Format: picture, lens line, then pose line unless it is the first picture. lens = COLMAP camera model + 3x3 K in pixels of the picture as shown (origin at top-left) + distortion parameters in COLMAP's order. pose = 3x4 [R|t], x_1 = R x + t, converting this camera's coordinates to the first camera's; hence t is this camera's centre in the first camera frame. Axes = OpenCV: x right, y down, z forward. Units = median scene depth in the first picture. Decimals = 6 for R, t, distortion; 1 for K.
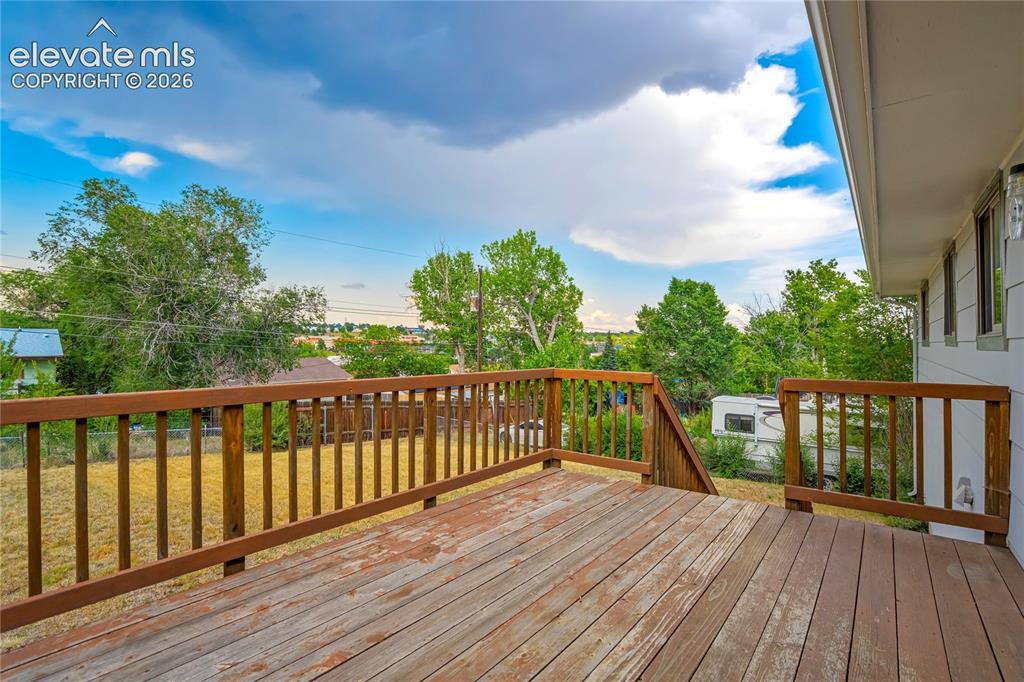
lens RADIAL K [[474.9, 0, 521.3], [0, 474.9, 344.3], [0, 0, 1]] dist [-0.033197, 0.012499]
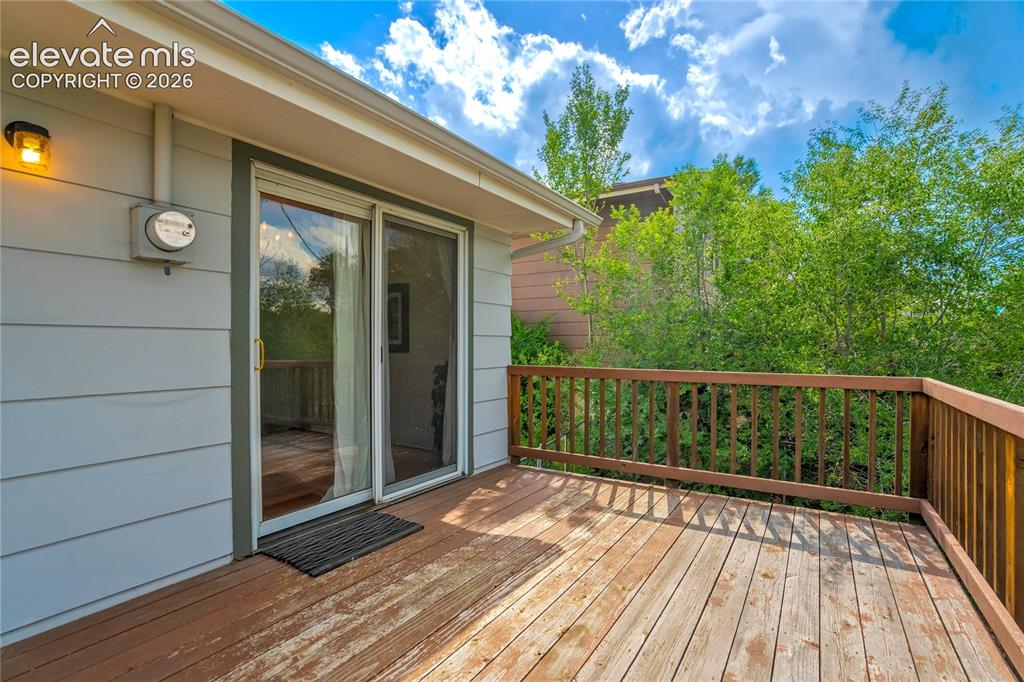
lens RADIAL K [[474.9, 0, 511.9], [0, 474.9, 339.2], [0, 0, 1]] dist [-0.033197, 0.012499]
pose [[-0.997002, -0.014197, -0.076068, 0.259506], [-0.013922, 0.999894, -0.004147, 0.000723], [0.076118, -0.003076, -0.997094, 1.921904]]
